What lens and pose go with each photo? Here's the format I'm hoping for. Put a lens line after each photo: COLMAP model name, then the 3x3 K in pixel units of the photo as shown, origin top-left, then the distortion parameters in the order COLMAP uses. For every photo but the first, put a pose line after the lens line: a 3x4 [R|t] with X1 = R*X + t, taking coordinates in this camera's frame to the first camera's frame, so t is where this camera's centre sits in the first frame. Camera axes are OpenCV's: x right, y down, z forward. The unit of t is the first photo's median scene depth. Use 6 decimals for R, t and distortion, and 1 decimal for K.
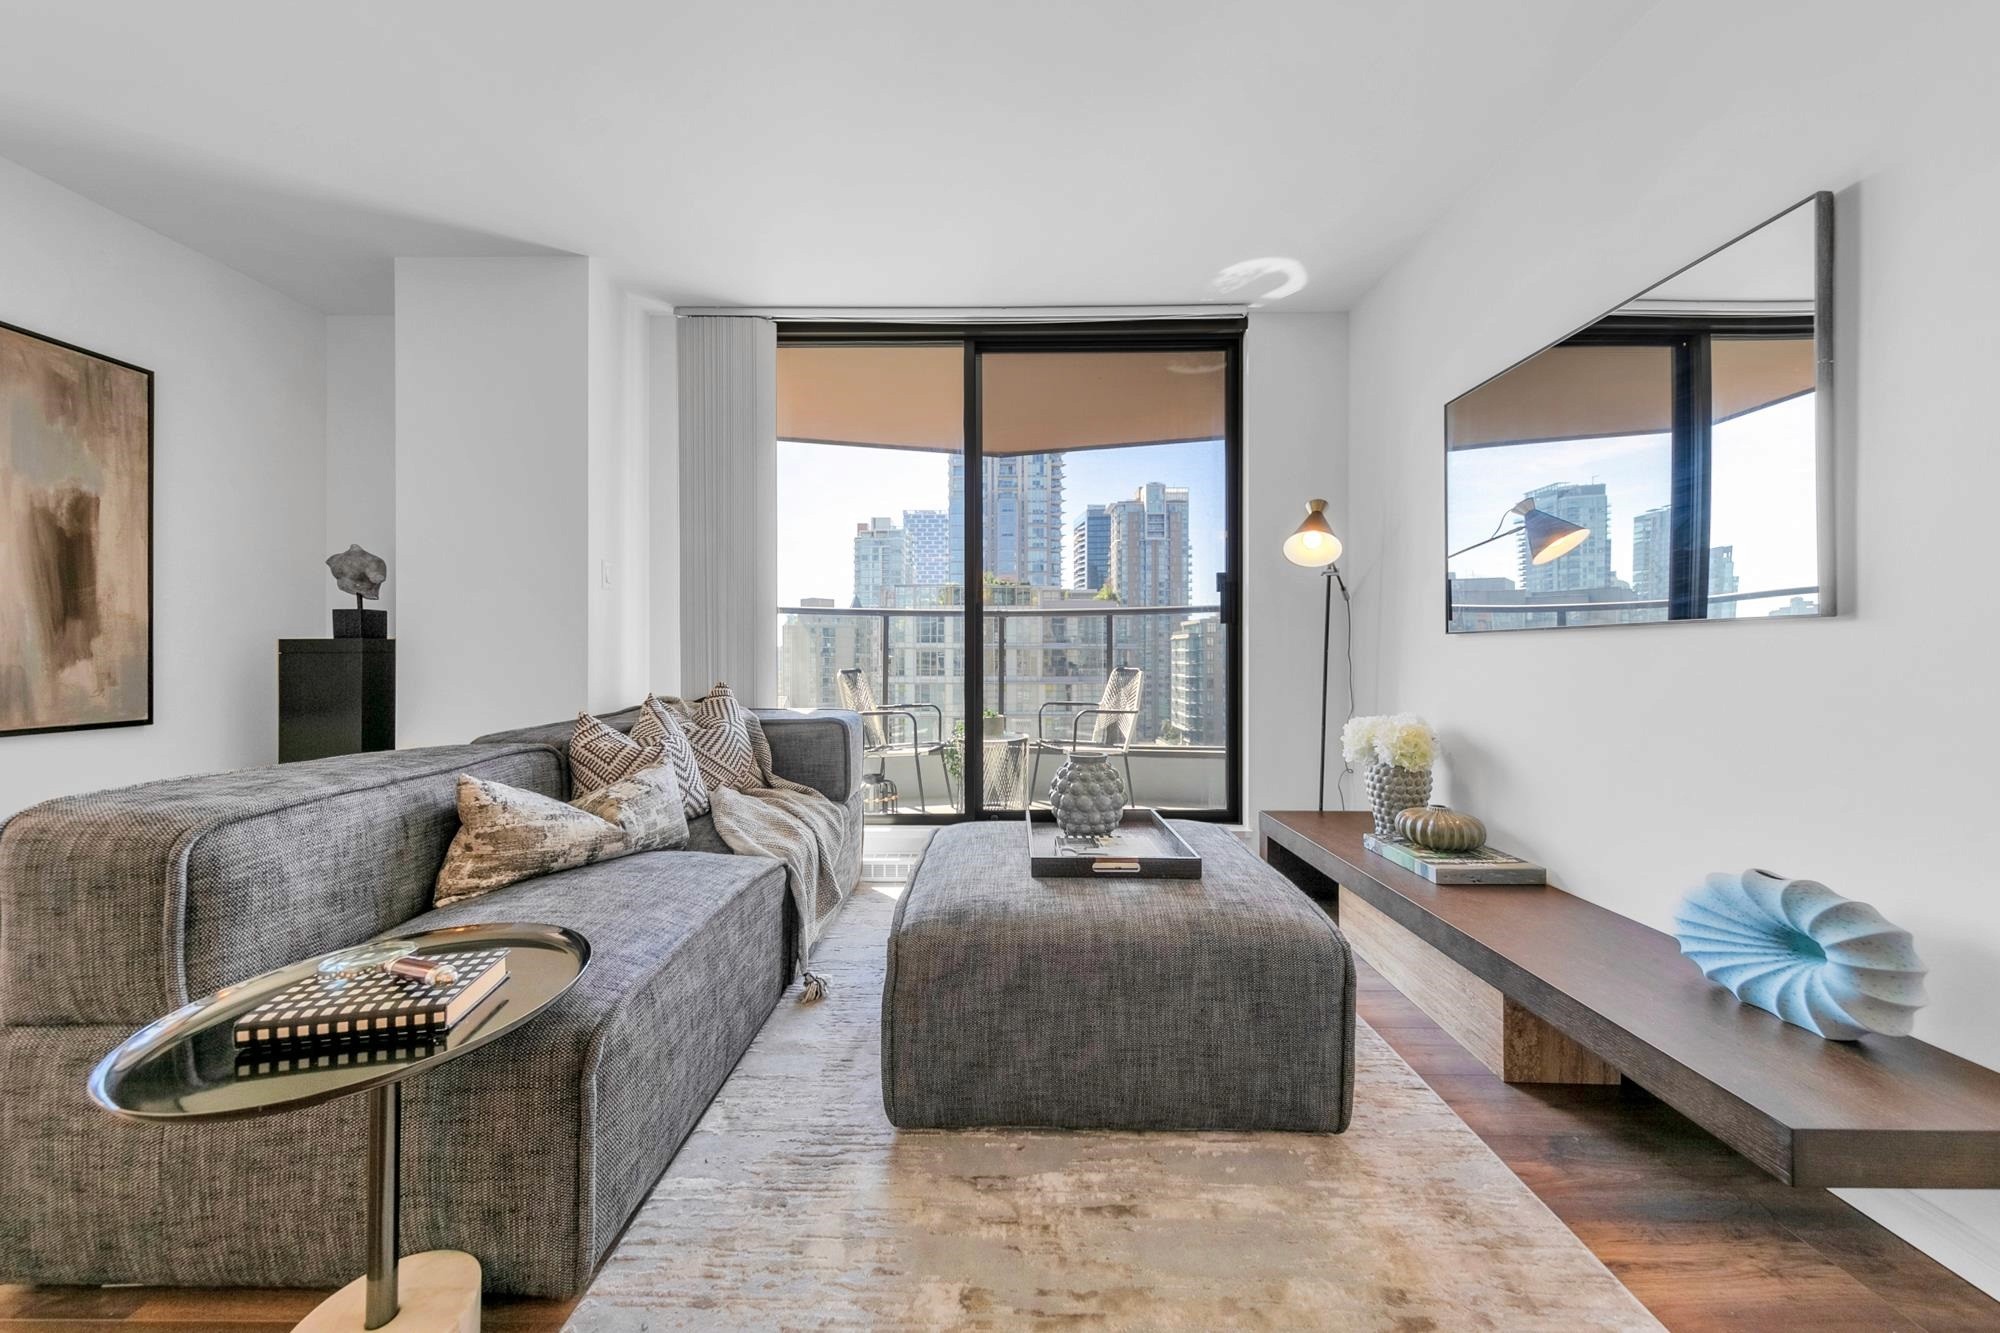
lens RADIAL K [[666.9, 0, 997.9], [0, 666.9, 650.1], [0, 0, 1]] dist [0.002759, 0.000050]
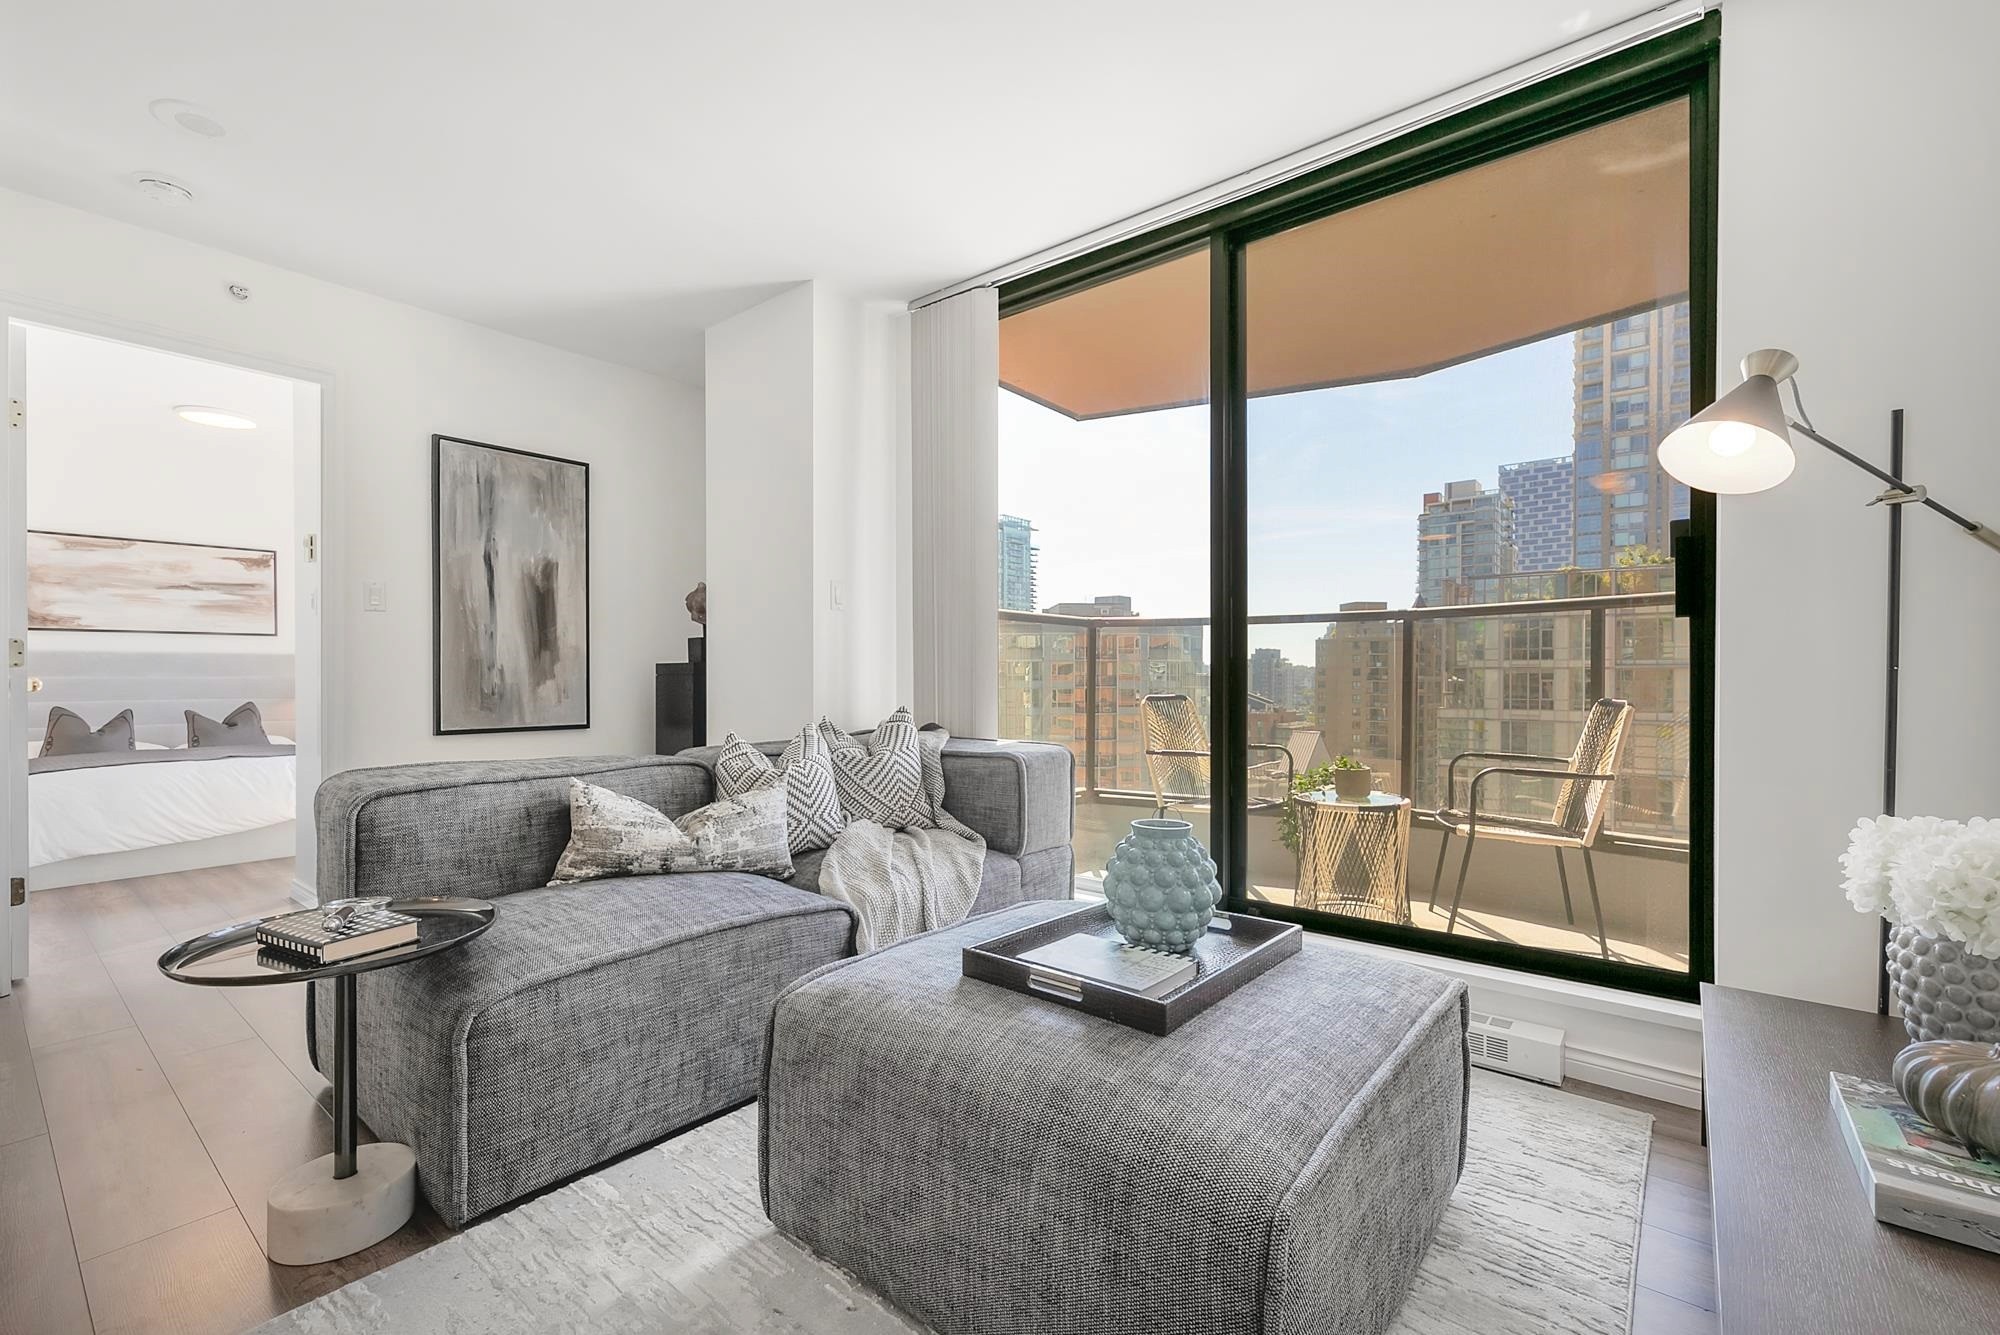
lens RADIAL K [[850.5, 0, 1006.1], [0, 850.5, 676.4], [0, 0, 1]] dist [0.002268, -0.000507]
pose [[0.783603, 0.000599, -0.621262, 0.493062], [0.002932, 0.999985, 0.004663, 0.002510], [0.621255, -0.005476, 0.783589, 0.210430]]
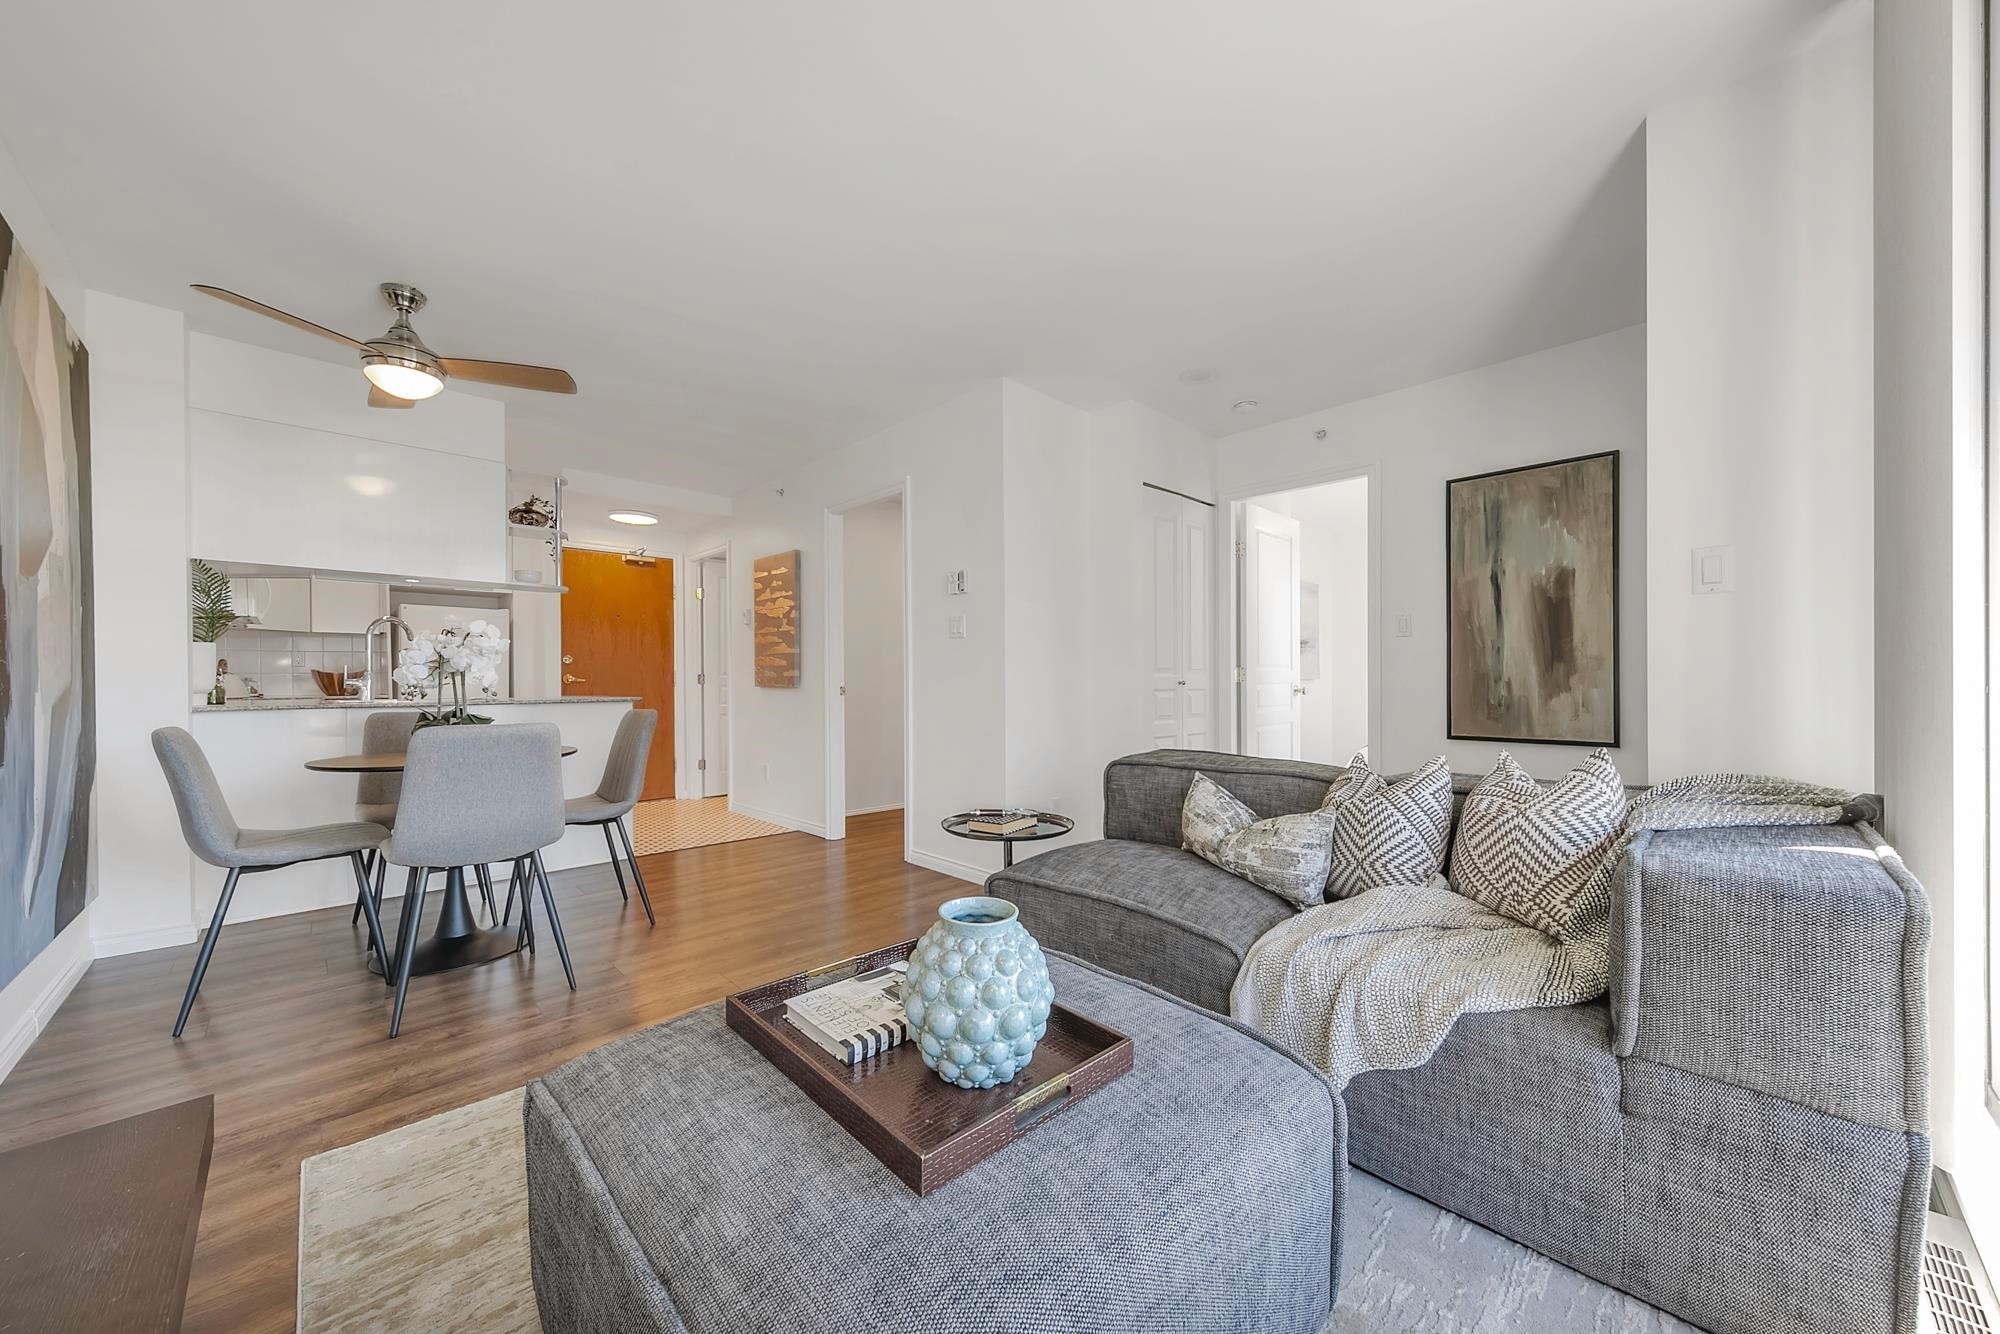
lens RADIAL K [[716.5, 0, 998.1], [0, 716.5, 676.5], [0, 0, 1]] dist [-0.000057, -0.000048]
pose [[-0.713370, 0.000489, -0.700788, 0.460141], [0.007644, 0.999946, -0.007083, -0.016266], [0.700746, -0.010410, -0.713335, 1.270500]]
